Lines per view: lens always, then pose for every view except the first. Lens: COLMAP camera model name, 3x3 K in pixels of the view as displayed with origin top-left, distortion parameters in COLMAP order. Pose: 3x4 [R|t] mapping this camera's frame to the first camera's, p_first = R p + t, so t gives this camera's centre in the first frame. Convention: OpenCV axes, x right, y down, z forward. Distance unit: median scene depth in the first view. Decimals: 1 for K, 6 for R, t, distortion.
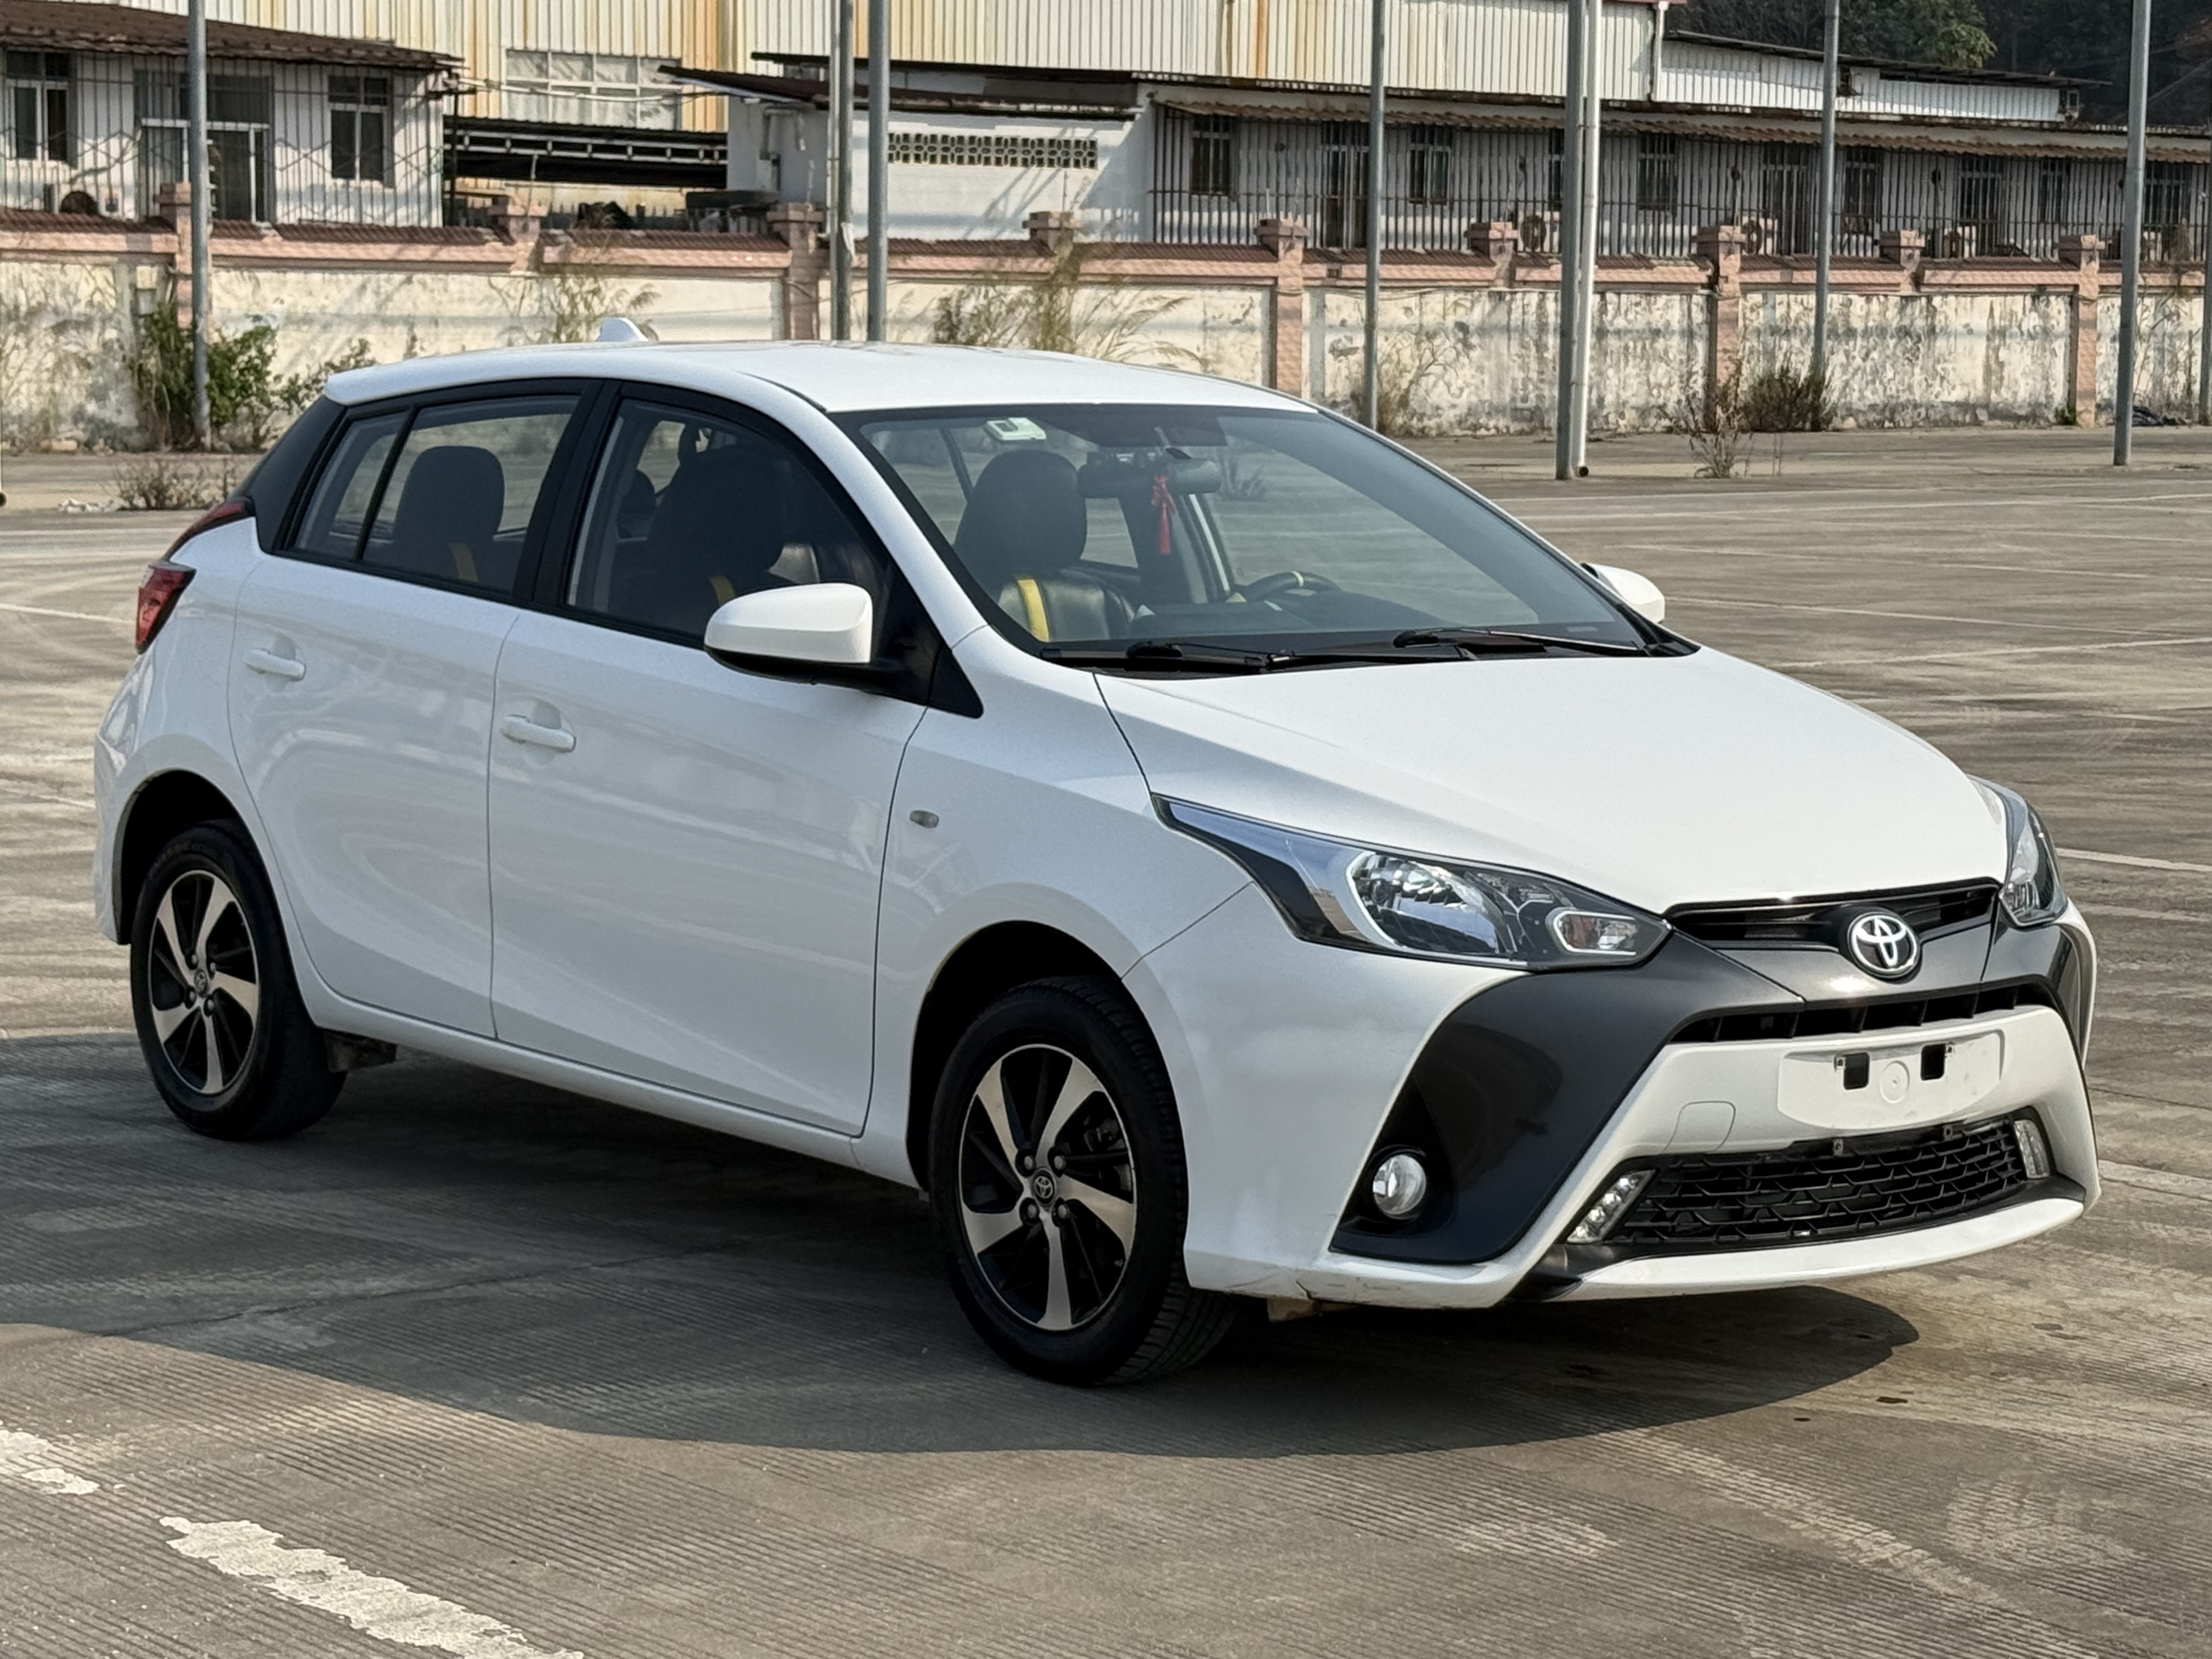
lens RADIAL K [[4699.1, 0, 1103.8], [0, 4699.1, 825.6], [0, 0, 1]] dist [0.200761, 0.000000]
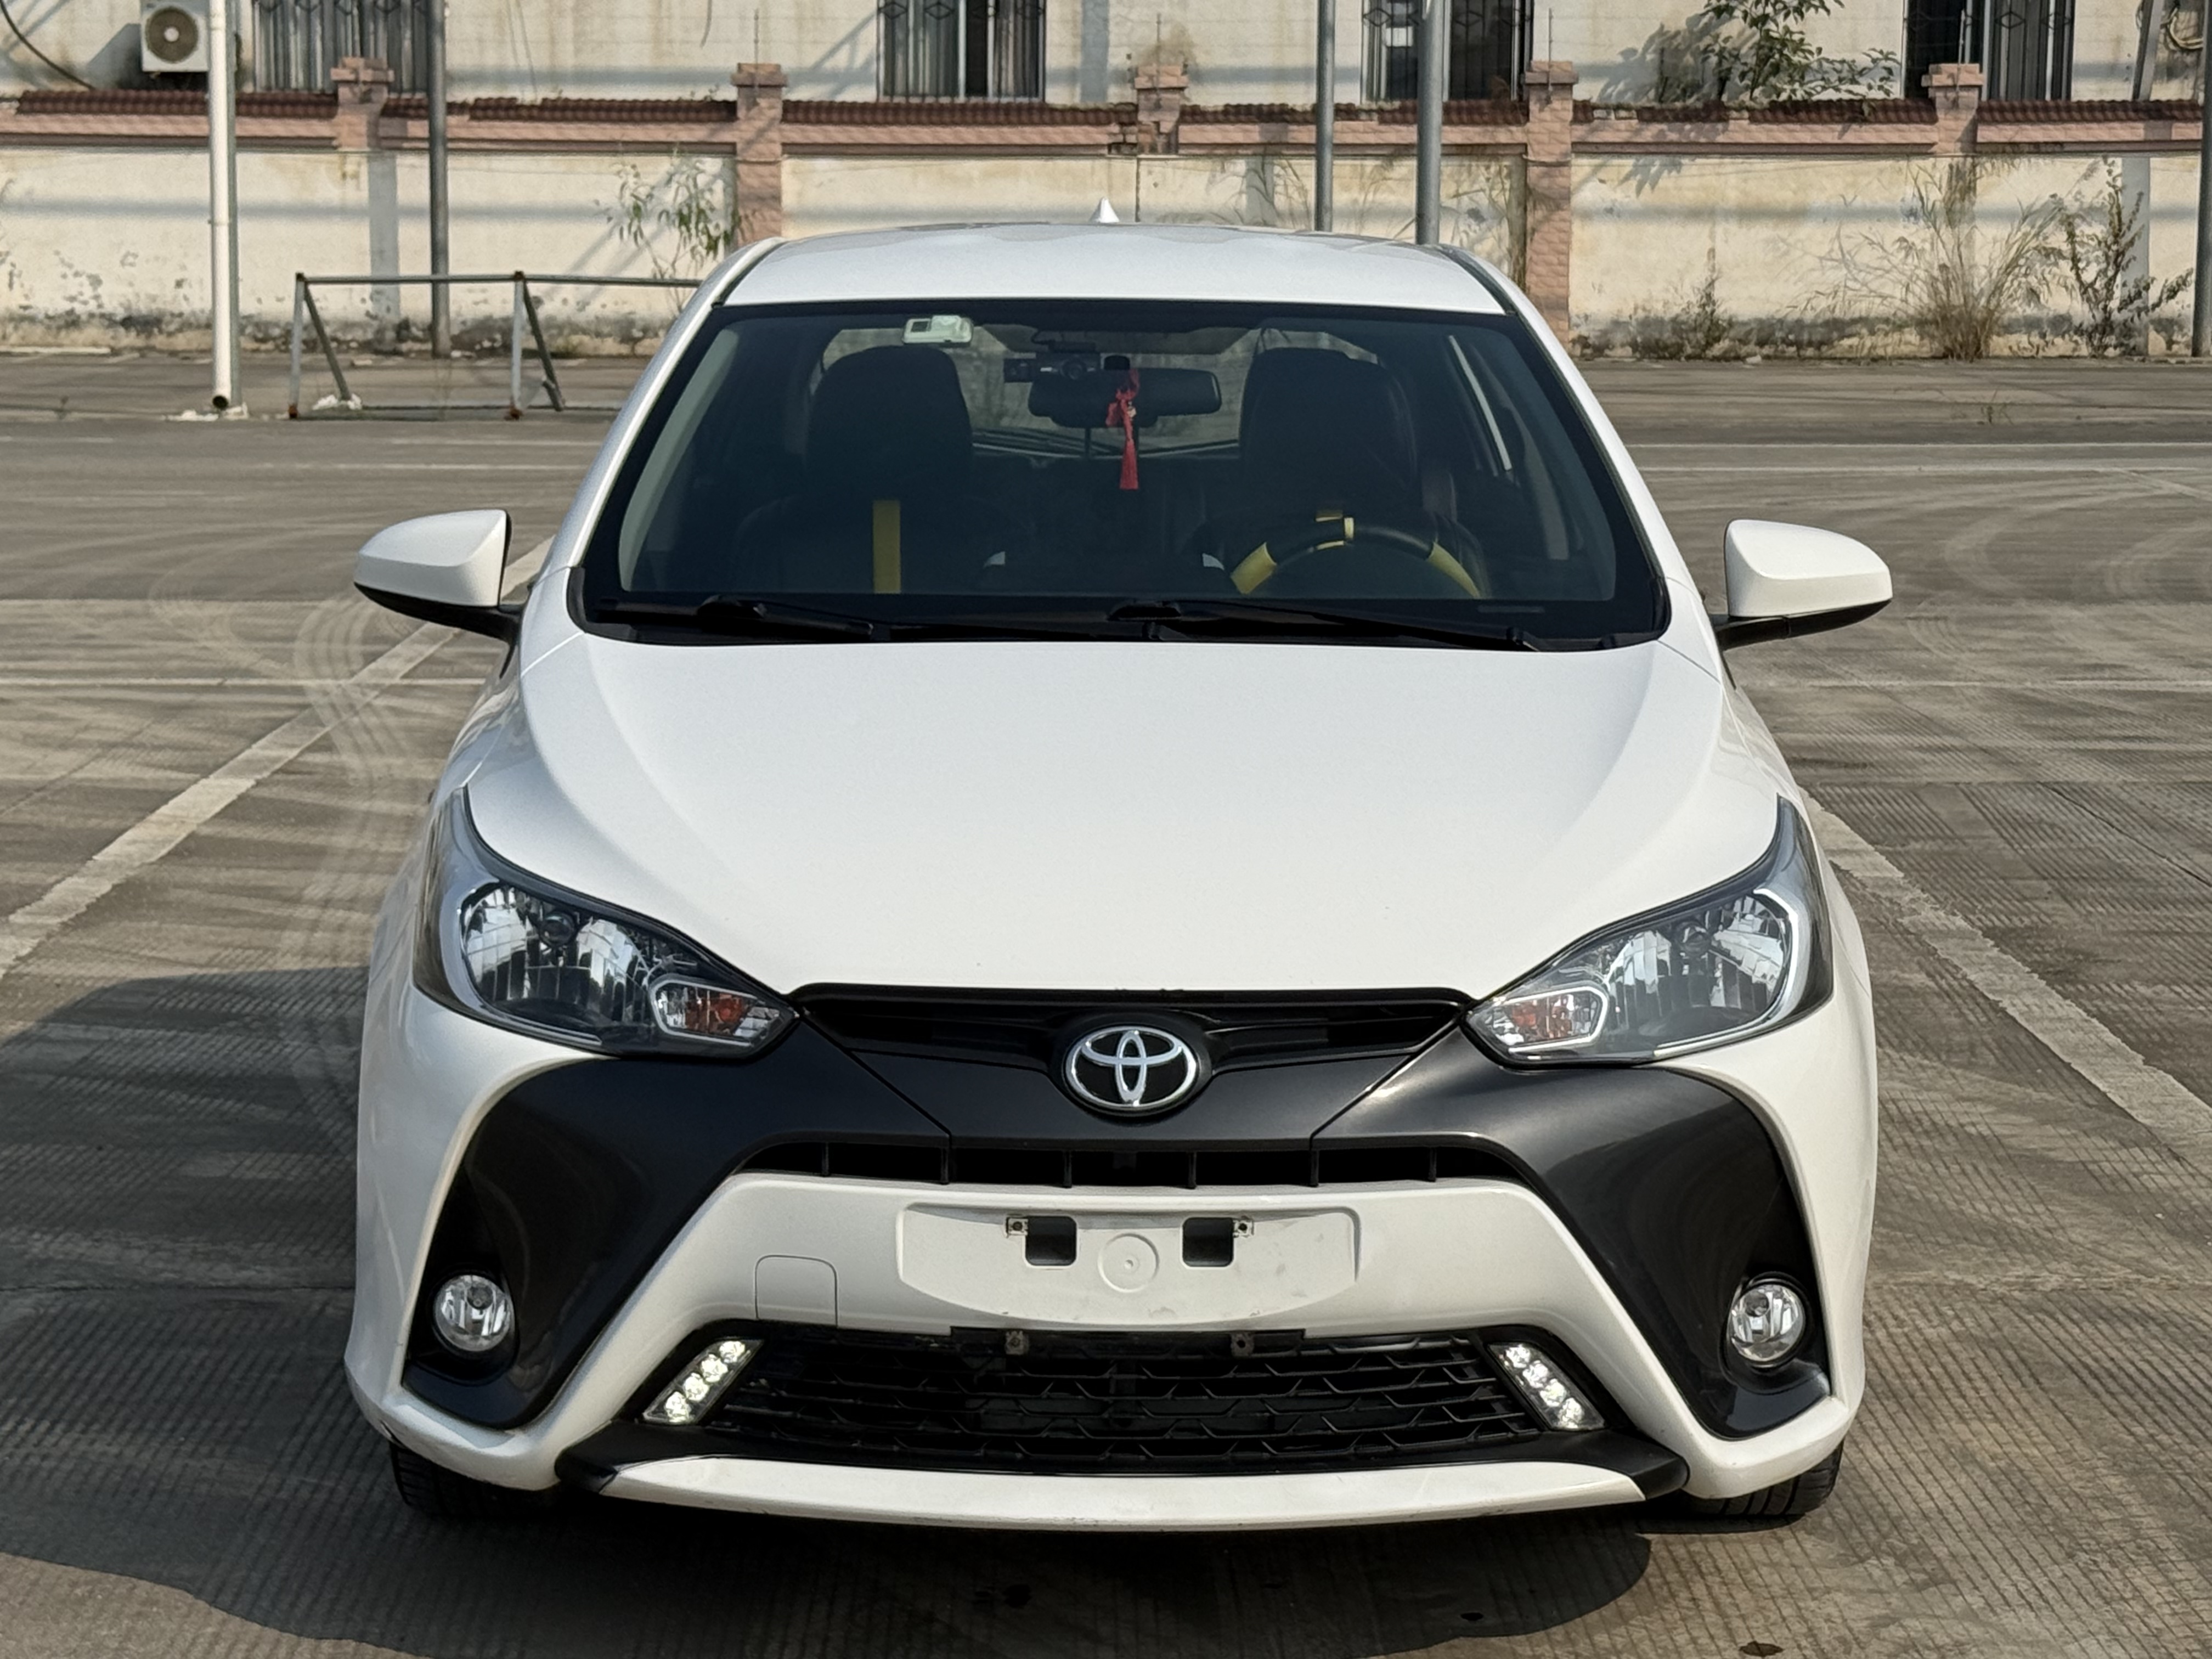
lens RADIAL K [[4699.1, 0, 1128.8], [0, 4699.1, 762.4], [0, 0, 1]] dist [0.200761, 0.000000]
pose [[0.791303, 0.065300, -0.607927, 0.592568], [-0.060664, 0.997760, 0.028210, -0.040977], [0.608407, 0.014556, 0.793492, 0.433545]]
